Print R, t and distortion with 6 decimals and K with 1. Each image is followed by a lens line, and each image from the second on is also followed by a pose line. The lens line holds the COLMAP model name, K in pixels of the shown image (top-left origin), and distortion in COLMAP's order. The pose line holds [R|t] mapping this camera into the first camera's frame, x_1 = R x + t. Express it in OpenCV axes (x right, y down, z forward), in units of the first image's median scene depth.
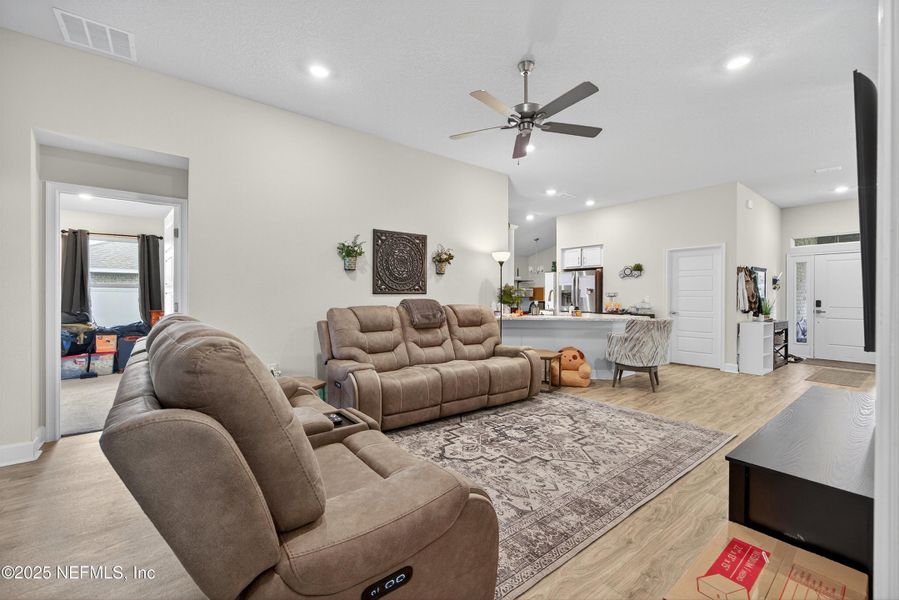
lens RADIAL K [[372.6, 0, 457.3], [0, 372.6, 299.4], [0, 0, 1]] dist [-0.006867, 0.001834]
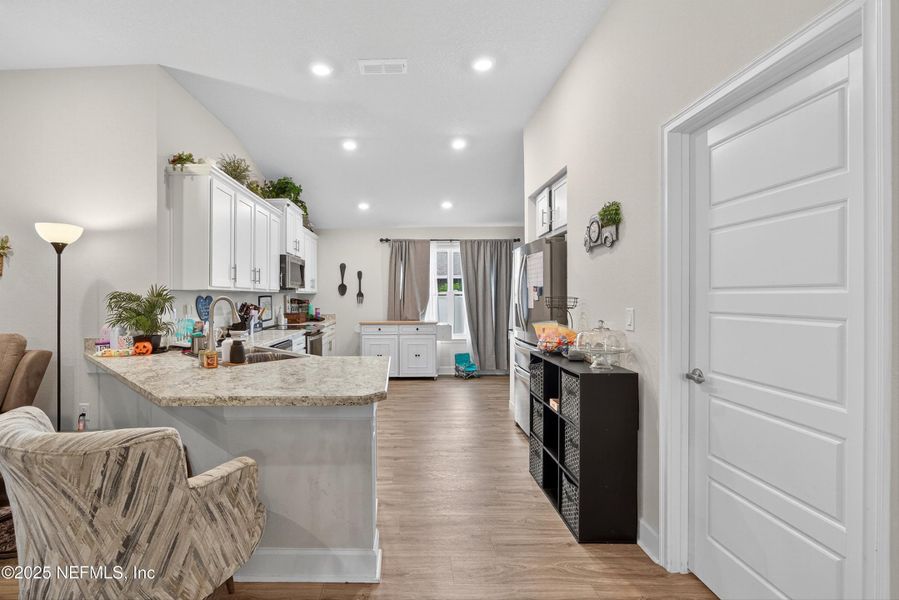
lens RADIAL K [[416.6, 0, 428.5], [0, 416.6, 297.9], [0, 0, 1]] dist [-0.015770, 0.007753]
pose [[0.760658, -0.007075, -0.649115, 1.188277], [0.008403, 0.999964, -0.001052, -0.035699], [0.649099, -0.004654, 0.760690, 1.276880]]
